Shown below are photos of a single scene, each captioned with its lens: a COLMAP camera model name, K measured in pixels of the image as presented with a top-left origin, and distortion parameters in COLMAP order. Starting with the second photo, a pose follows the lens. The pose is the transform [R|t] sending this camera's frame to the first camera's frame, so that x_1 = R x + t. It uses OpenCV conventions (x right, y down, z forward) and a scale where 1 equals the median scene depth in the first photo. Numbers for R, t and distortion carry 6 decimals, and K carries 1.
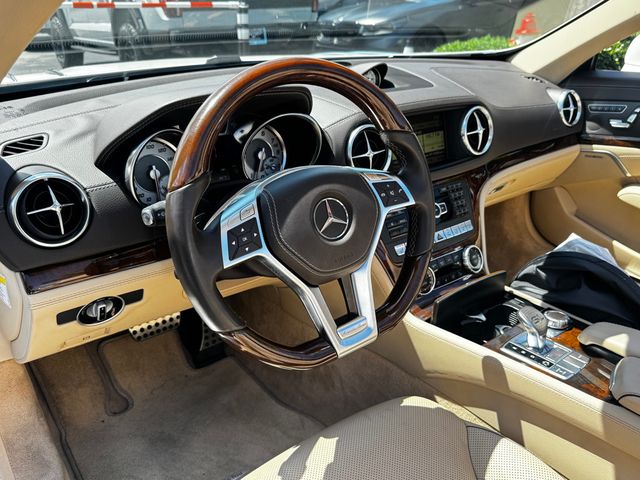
lens RADIAL K [[529.2, 0, 317.9], [0, 529.2, 245.6], [0, 0, 1]] dist [0.074474, -0.015630]
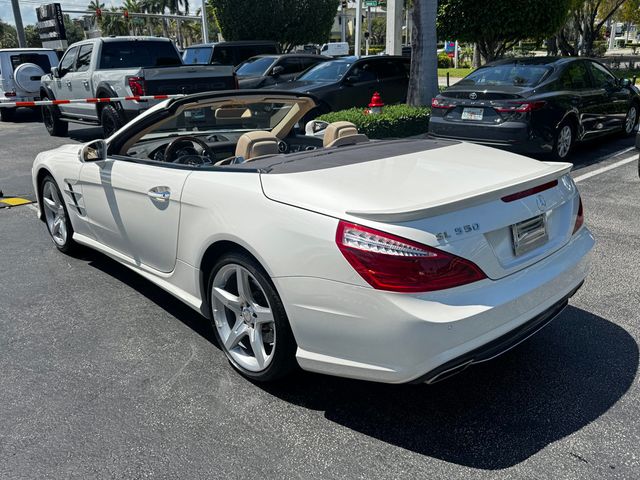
lens RADIAL K [[529.2, 0, 320.1], [0, 529.2, 240.7], [0, 0, 1]] dist [0.074474, -0.015630]
pose [[0.995550, -0.044758, 0.082931, 0.111767], [0.053306, 0.993158, -0.103904, 0.184947], [-0.077713, 0.107862, 0.991124, -0.599967]]
